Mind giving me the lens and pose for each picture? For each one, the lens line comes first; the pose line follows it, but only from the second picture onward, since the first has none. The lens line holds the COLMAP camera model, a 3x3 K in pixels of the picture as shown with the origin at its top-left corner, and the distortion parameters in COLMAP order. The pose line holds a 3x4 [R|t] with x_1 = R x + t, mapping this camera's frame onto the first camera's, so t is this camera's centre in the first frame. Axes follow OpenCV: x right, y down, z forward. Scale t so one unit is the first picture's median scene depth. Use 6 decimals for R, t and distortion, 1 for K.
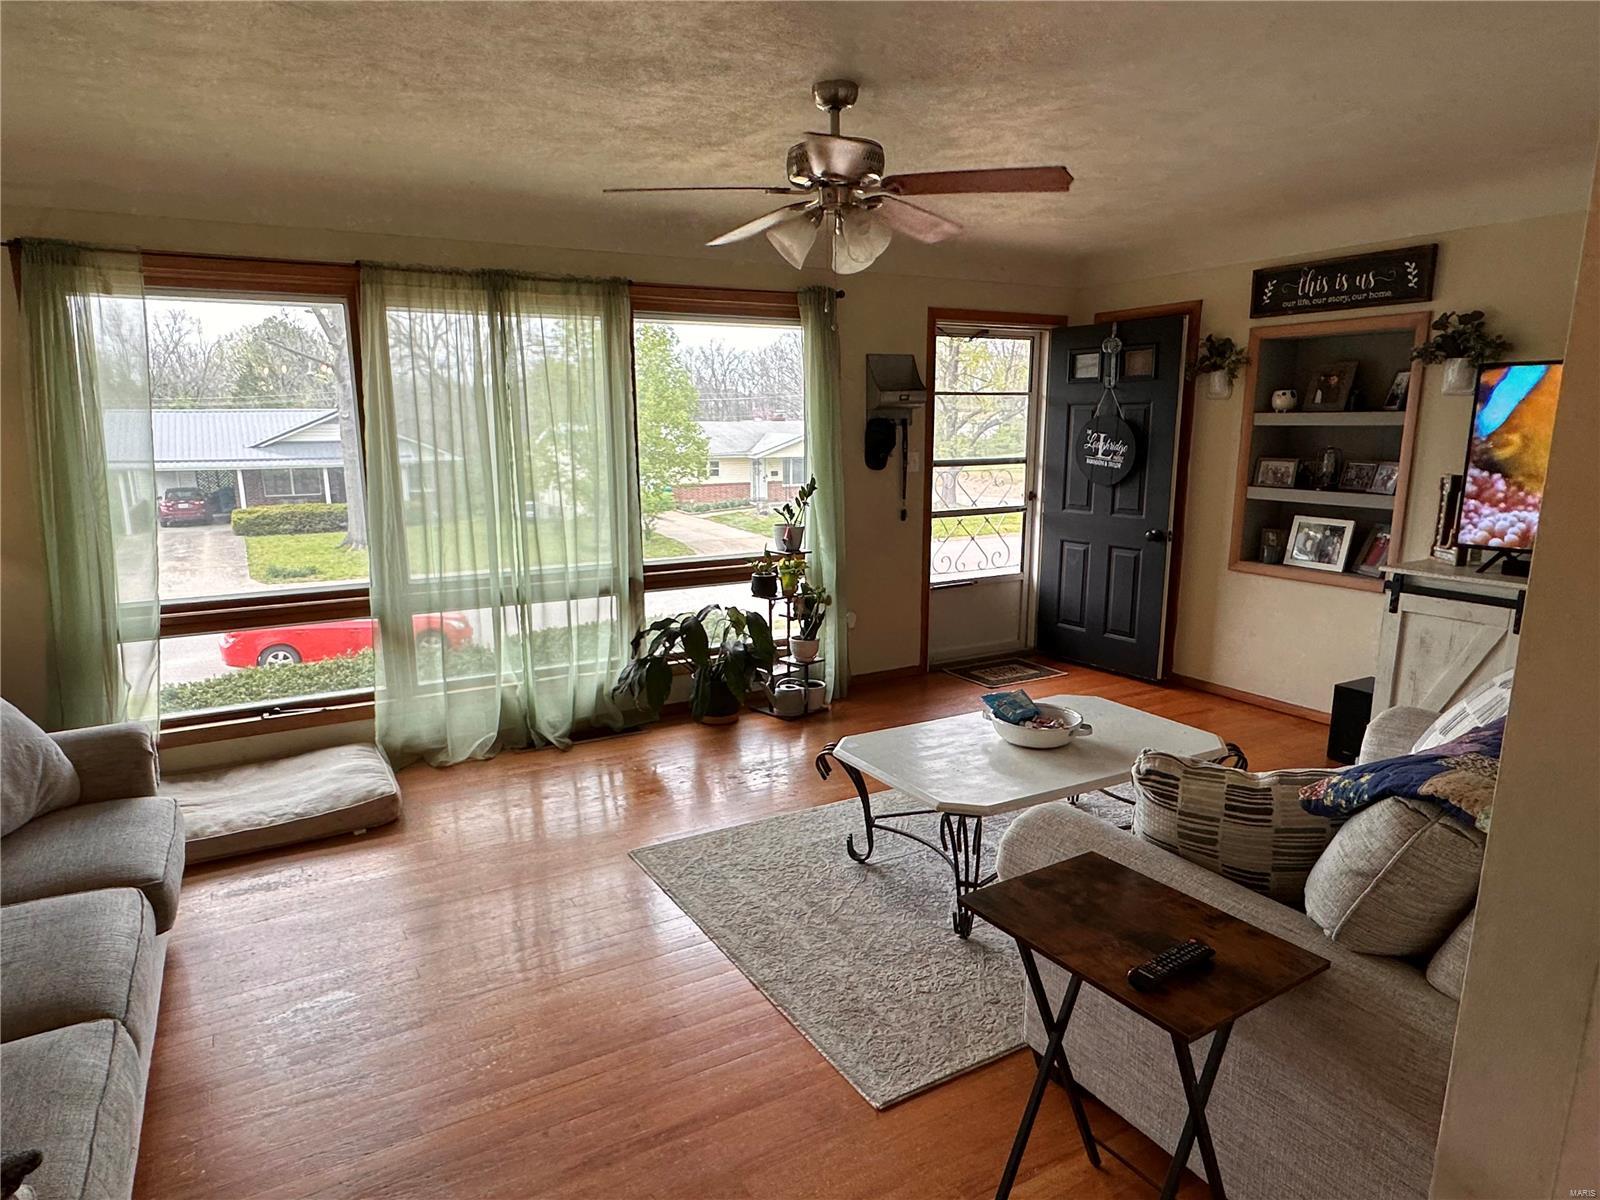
lens RADIAL K [[962.5, 0, 786.1], [0, 962.5, 629.2], [0, 0, 1]] dist [-0.002122, -0.000164]
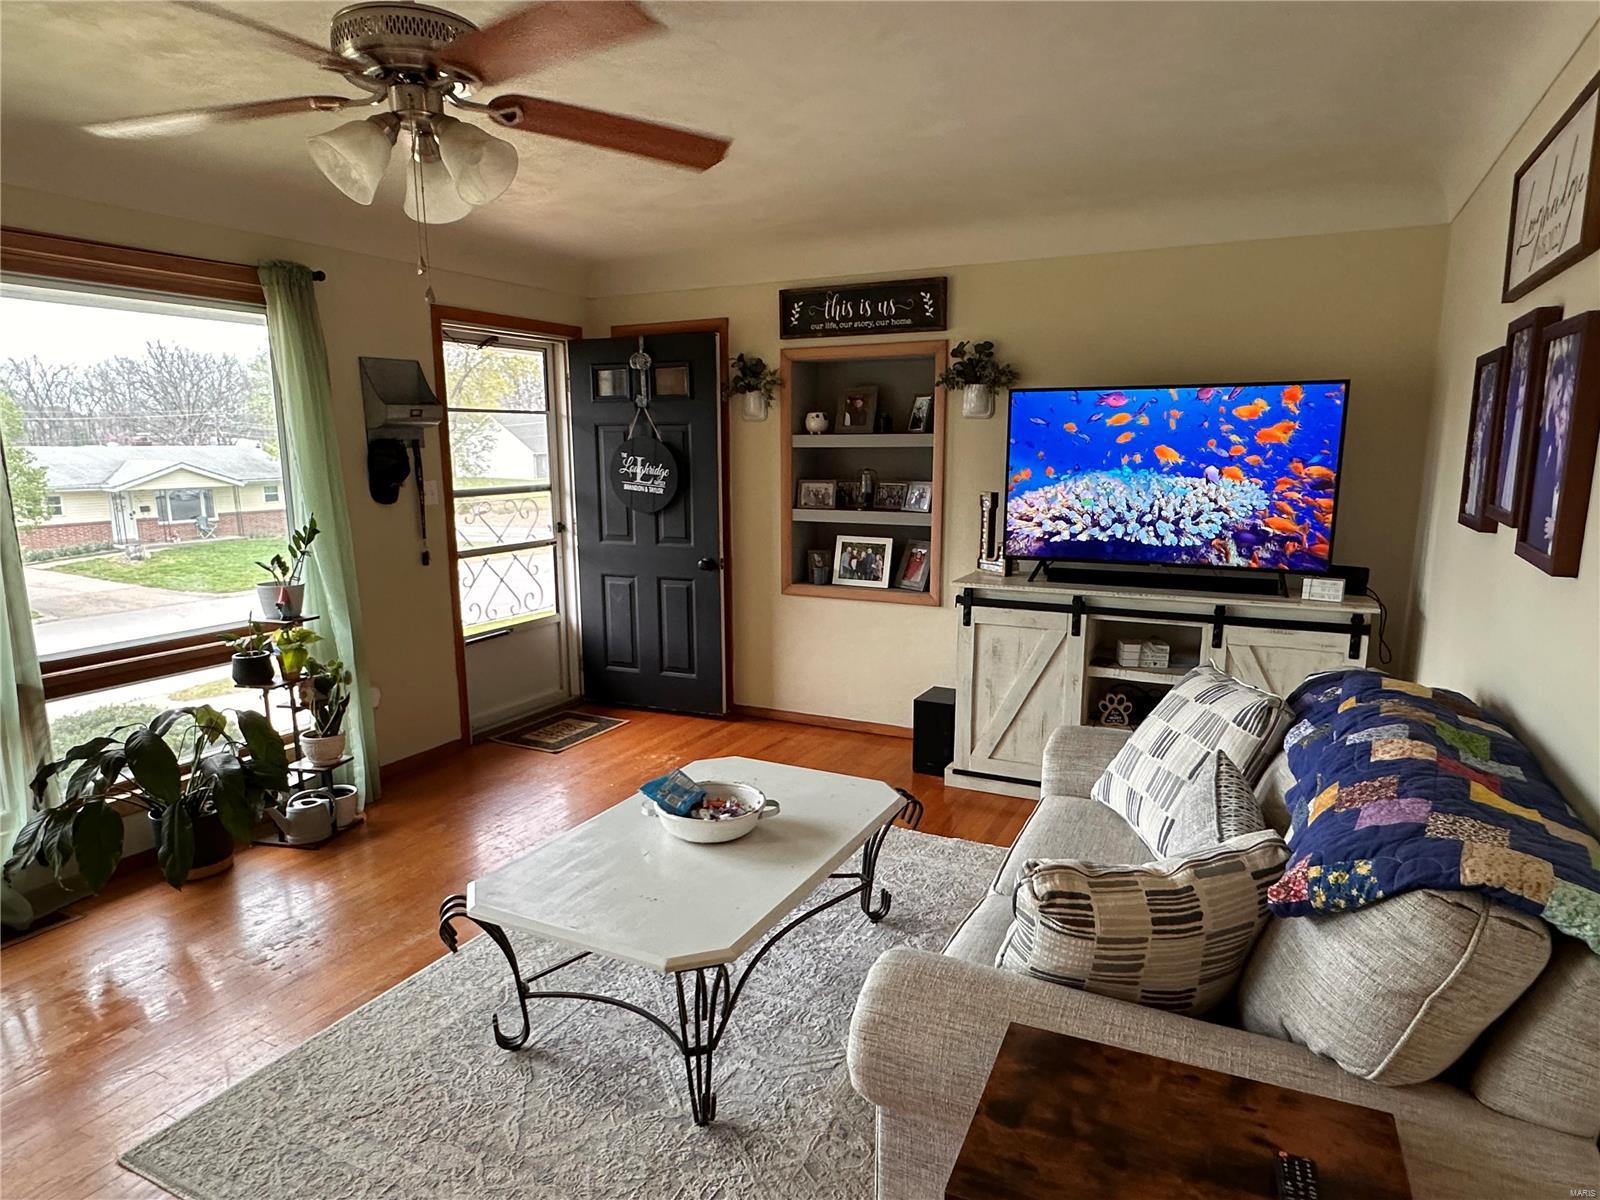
lens RADIAL K [[962.5, 0, 786.1], [0, 962.5, 629.2], [0, 0, 1]] dist [-0.002122, -0.000164]
pose [[0.836247, -0.102304, 0.538725, -0.066159], [0.115734, 0.993240, 0.008967, -0.032340], [-0.536000, 0.054850, 0.842434, 0.163443]]
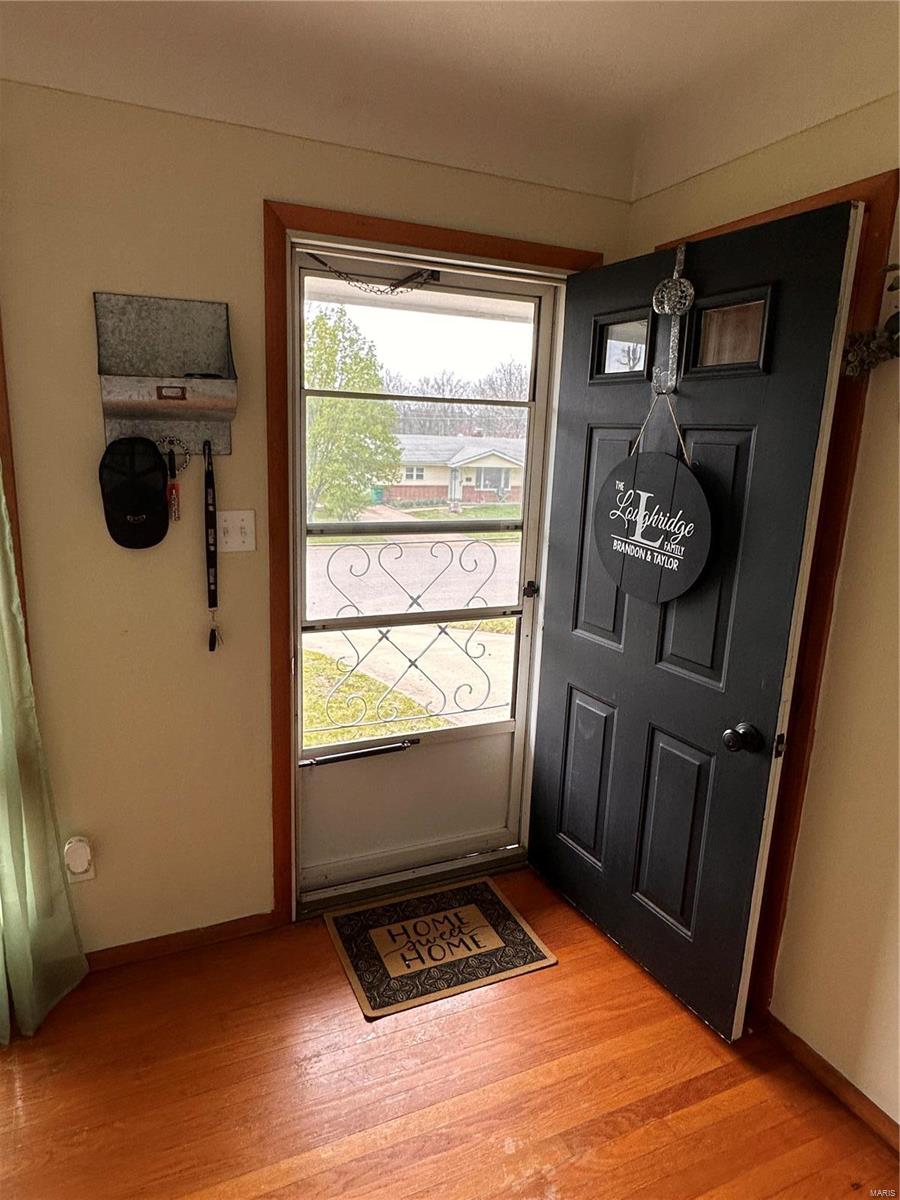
lens RADIAL K [[721.9, 0, 429.1], [0, 721.9, 590.4], [0, 0, 1]] dist [-0.002122, -0.000164]
pose [[0.994169, 0.061213, -0.088775, 0.263033], [-0.061415, 0.998112, 0.000449, -0.151478], [0.088635, 0.005006, 0.996052, 0.654017]]
